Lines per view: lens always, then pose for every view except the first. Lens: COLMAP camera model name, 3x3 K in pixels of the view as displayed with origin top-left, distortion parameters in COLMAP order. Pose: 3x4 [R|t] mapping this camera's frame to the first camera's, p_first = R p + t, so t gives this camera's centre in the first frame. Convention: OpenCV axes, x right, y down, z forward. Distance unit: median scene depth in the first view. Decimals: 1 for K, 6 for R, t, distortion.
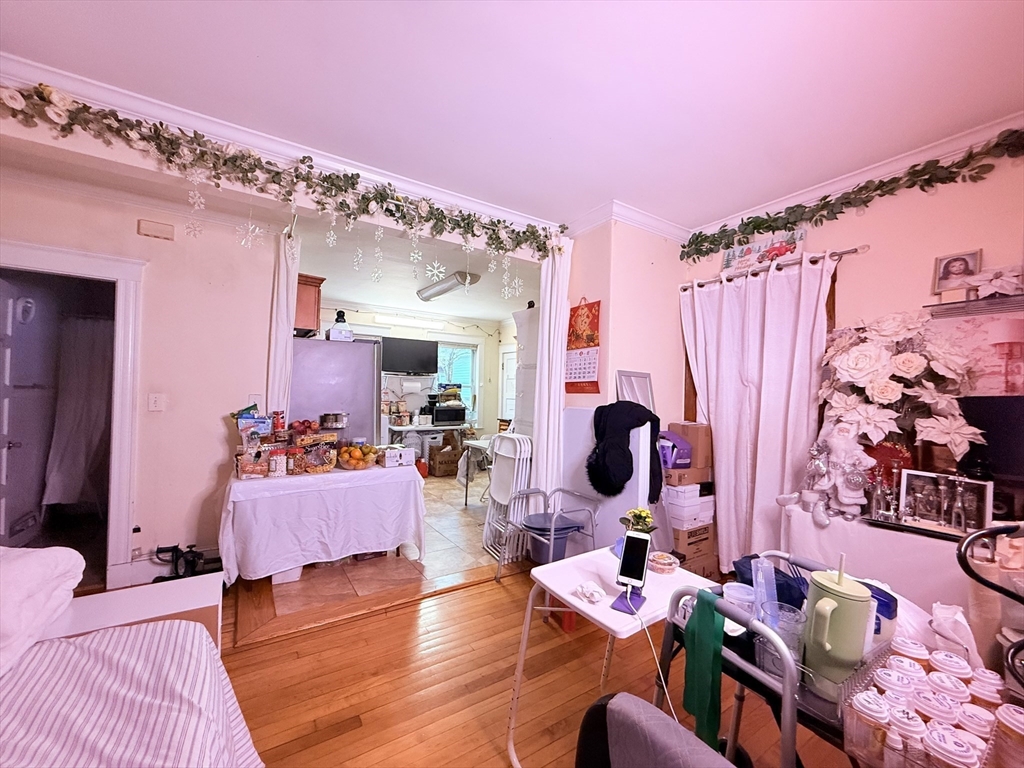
lens RADIAL K [[408.5, 0, 512.0], [0, 408.5, 384.0], [0, 0, 1]] dist [0.000136, 0.000012]
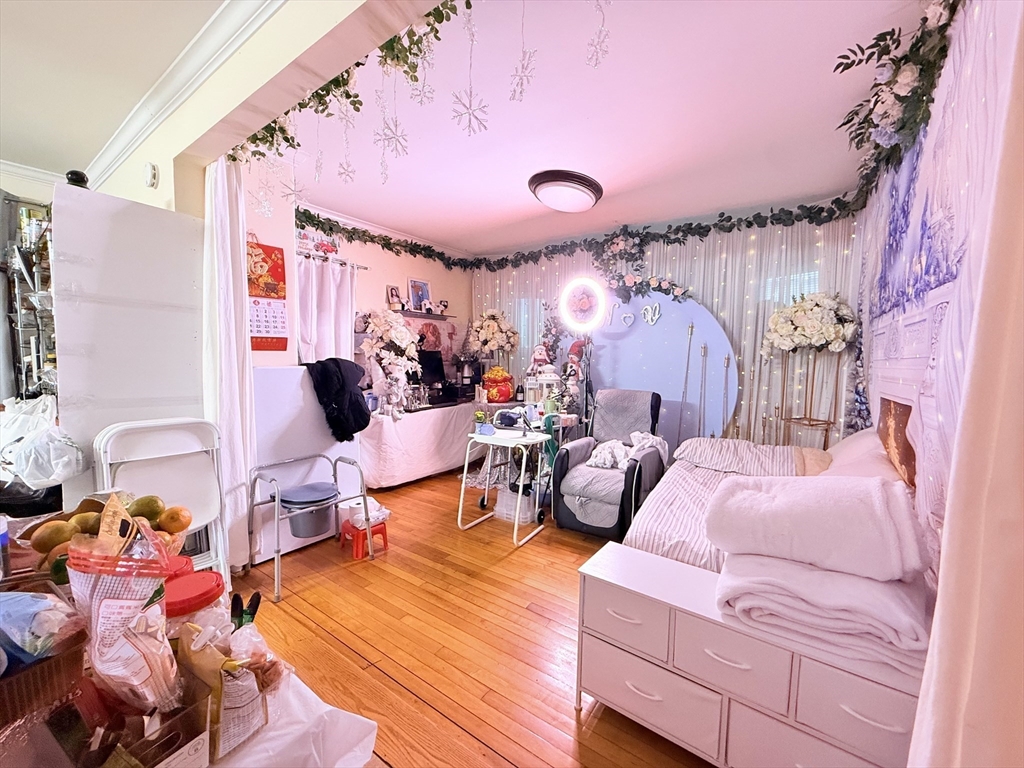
lens RADIAL K [[408.5, 0, 512.0], [0, 408.5, 384.0], [0, 0, 1]] dist [0.000136, 0.000012]
pose [[-0.375197, -0.083920, 0.923138, -0.636265], [-0.037136, 0.996455, 0.075491, 0.006959], [-0.926201, -0.005957, -0.376984, 0.649796]]
